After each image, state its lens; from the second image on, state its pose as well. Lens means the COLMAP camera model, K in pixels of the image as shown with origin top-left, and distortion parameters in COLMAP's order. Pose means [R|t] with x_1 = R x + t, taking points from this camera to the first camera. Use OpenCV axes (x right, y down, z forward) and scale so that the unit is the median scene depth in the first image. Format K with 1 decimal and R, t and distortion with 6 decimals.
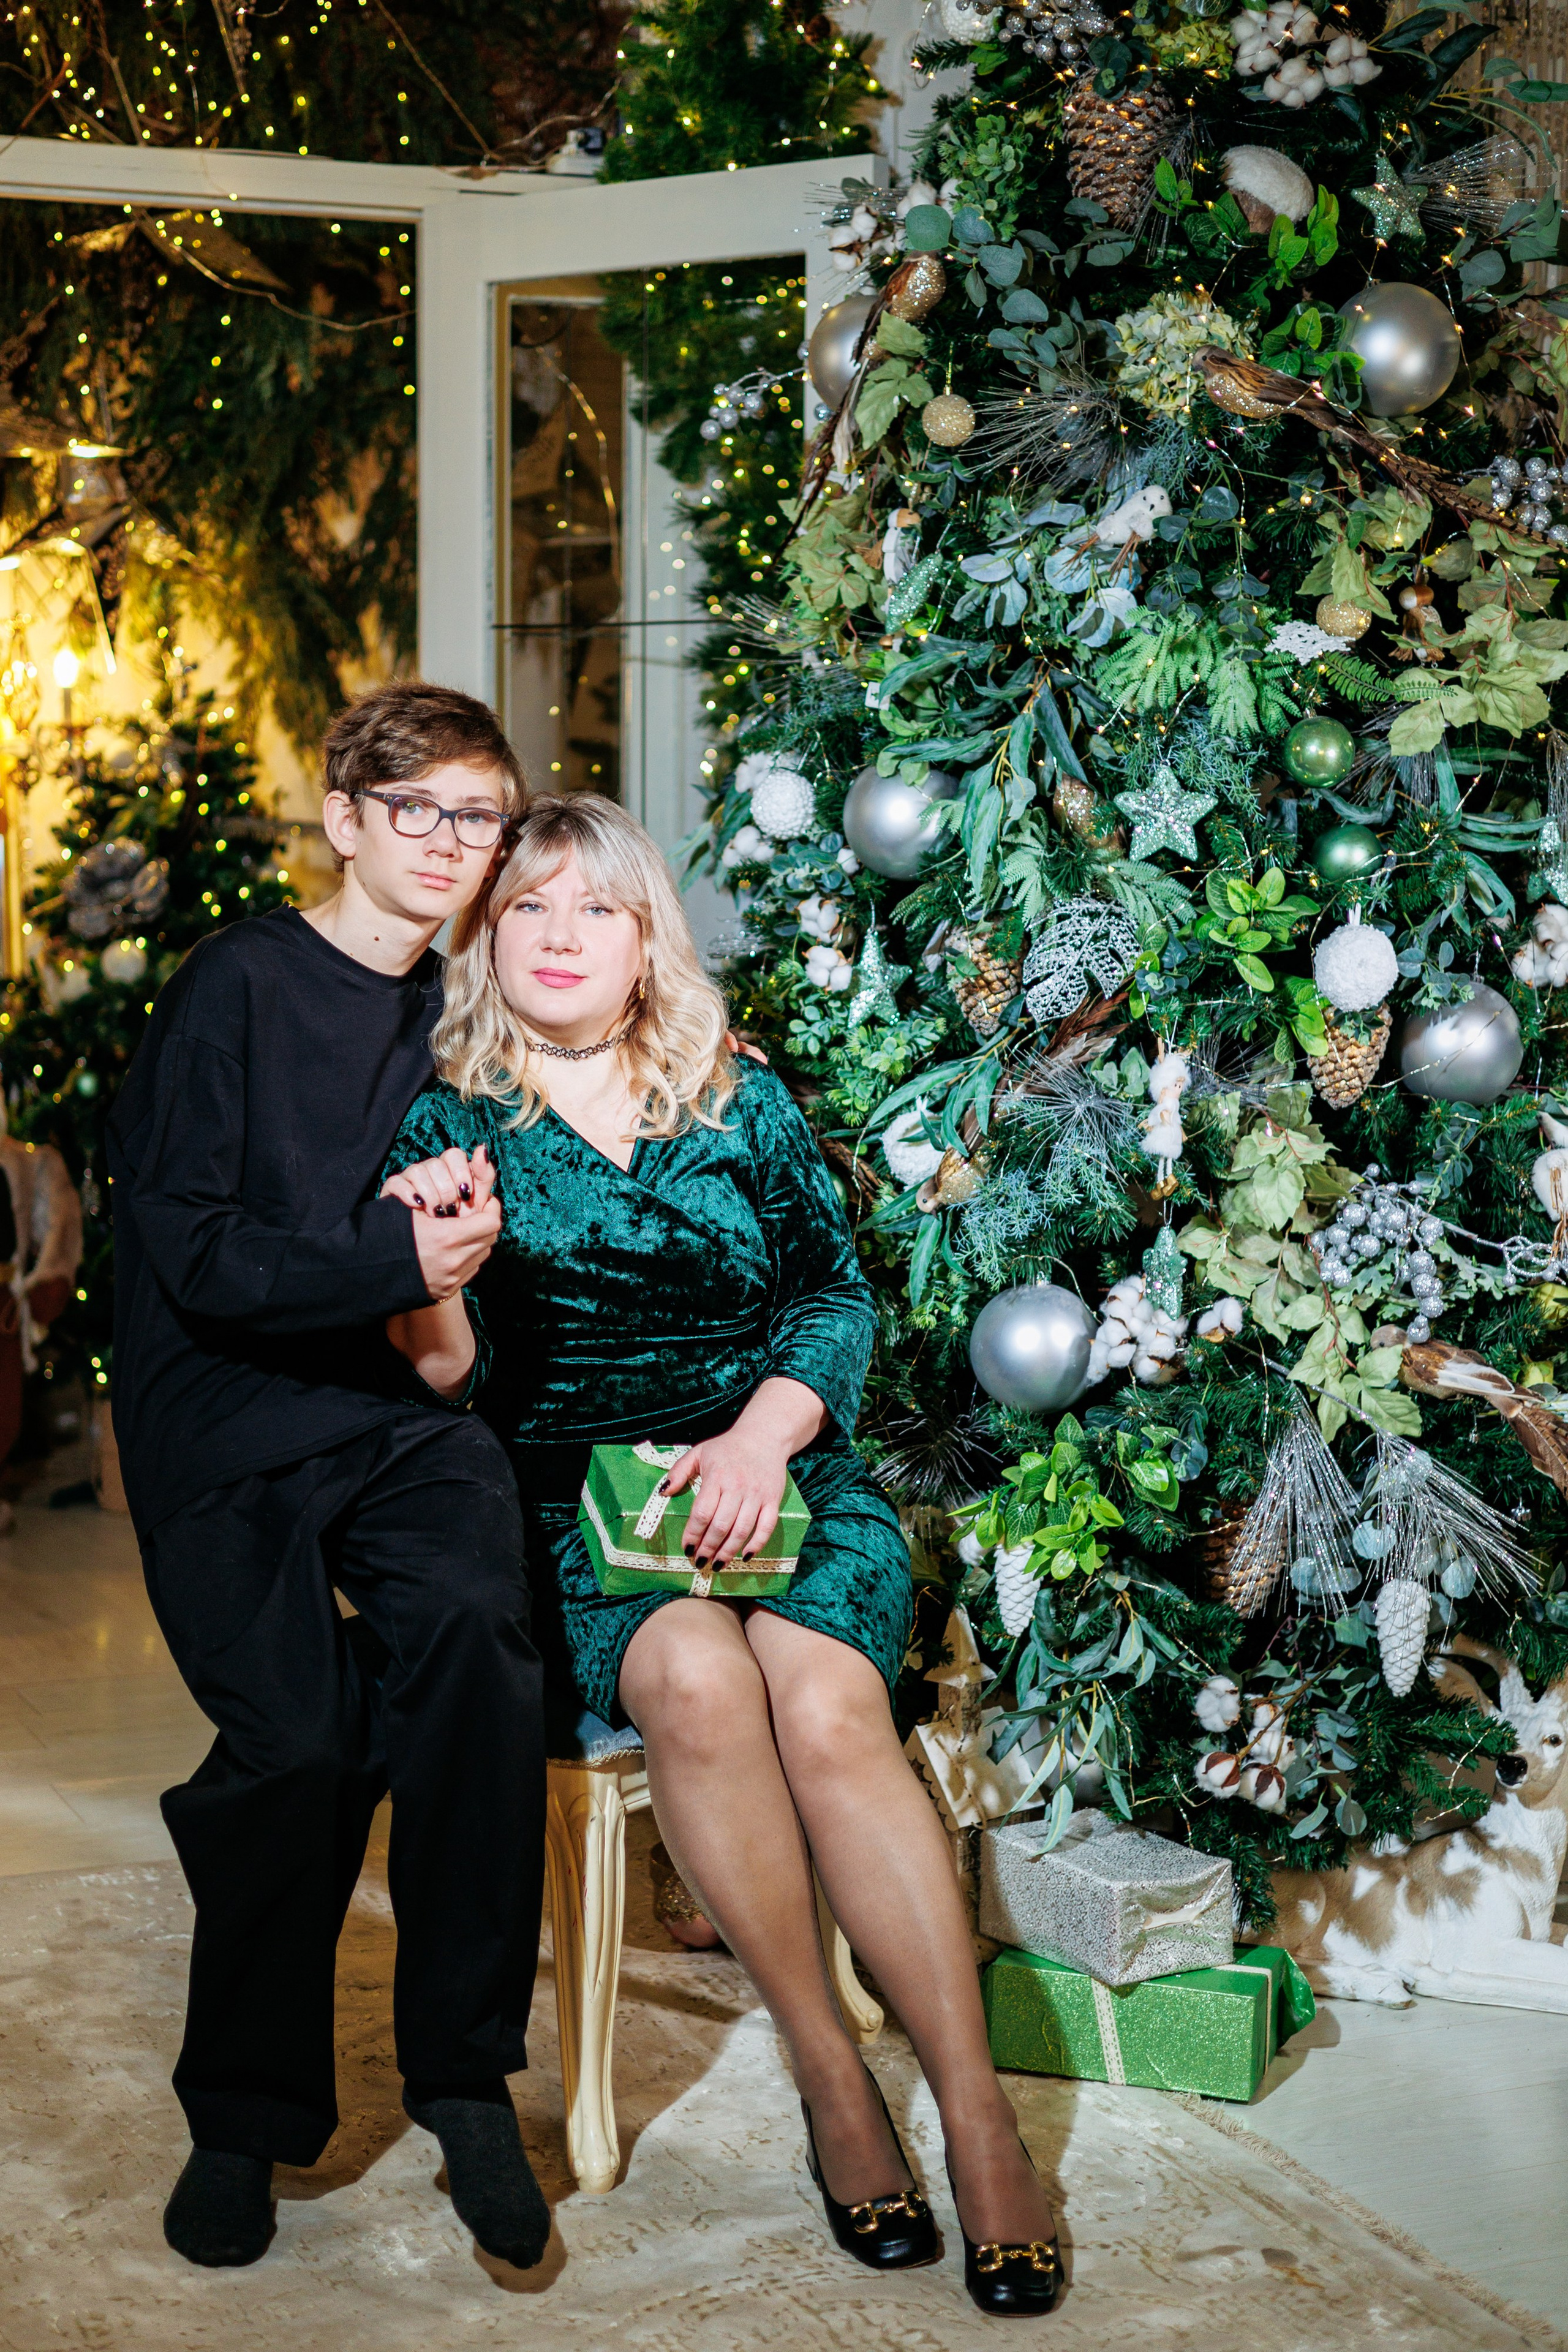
lens RADIAL K [[4447.0, 0, 784.0], [0, 4447.0, 1176.0], [0, 0, 1]] dist [-0.017858, 0.172227]
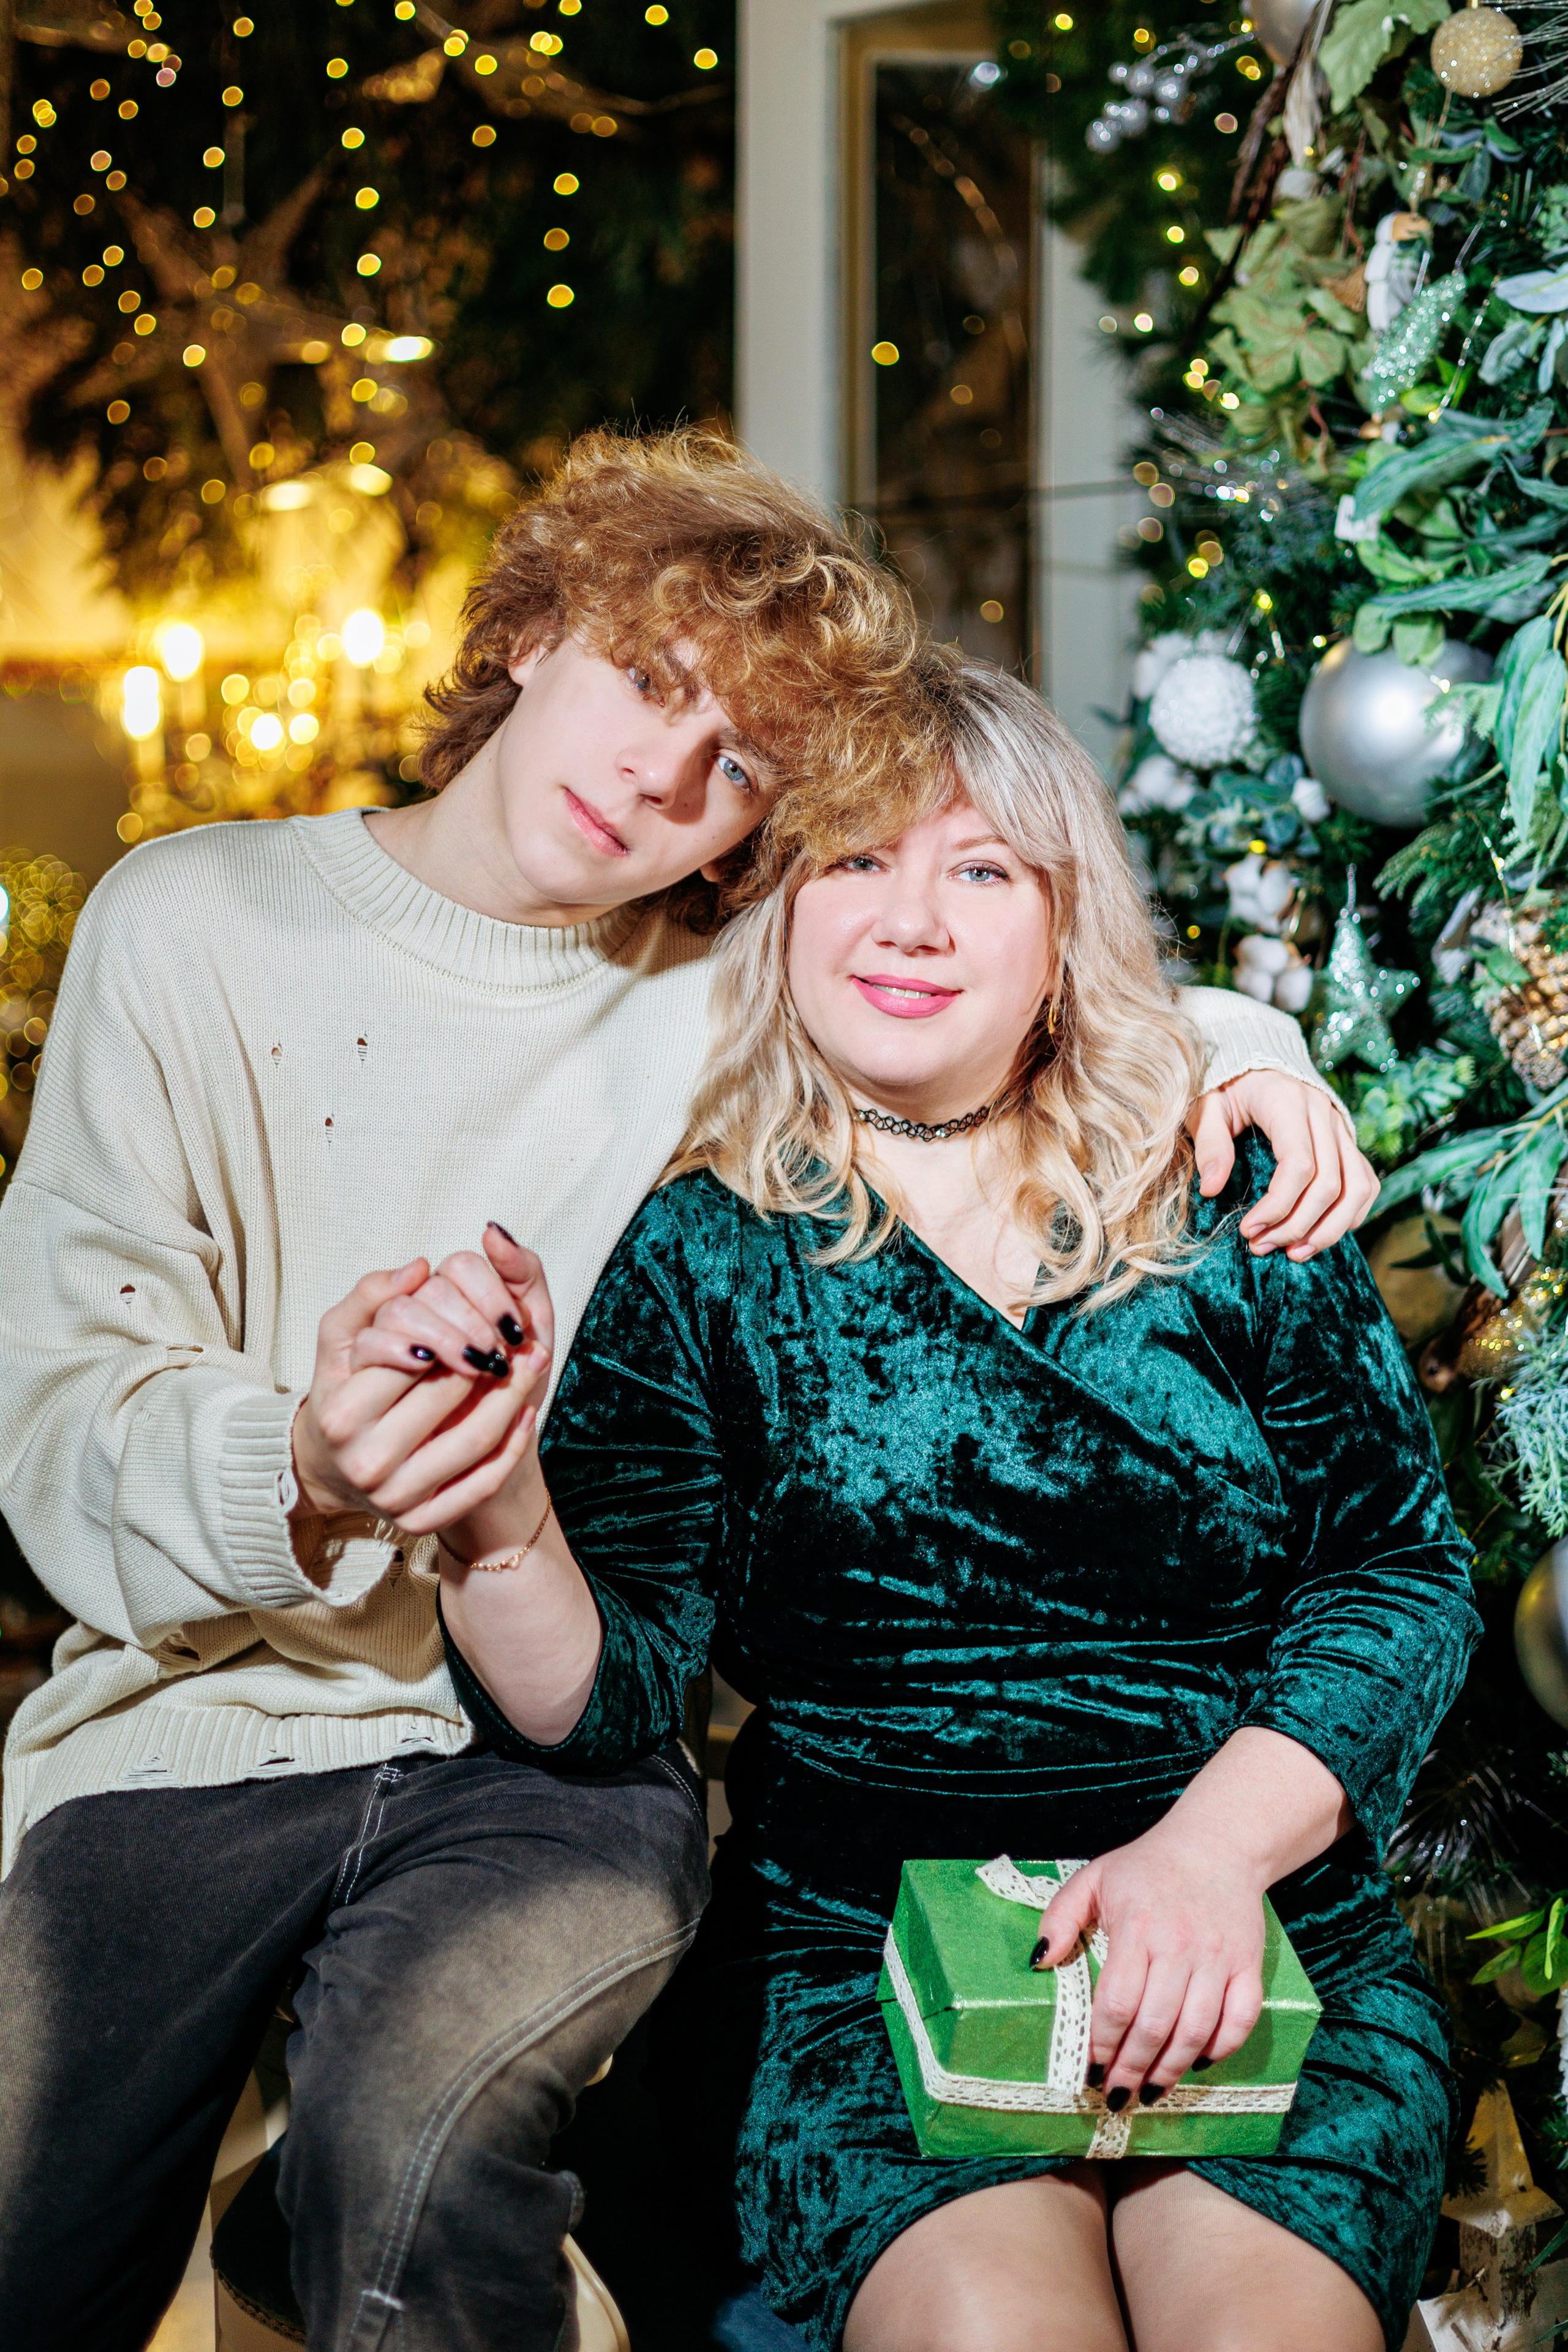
lens RADIAL K [[4447.0, 0, 784.0], [0, 4447.0, 1176.0], [0, 0, 1]] dist [-0.017858, 0.172227]
pose [[0.991053, -0.002209, -0.133448, 0.024226], [-0.000387, 0.999811, -0.019429, -0.008343], [0.133466, 0.019307, 0.990865, 0.401223]]
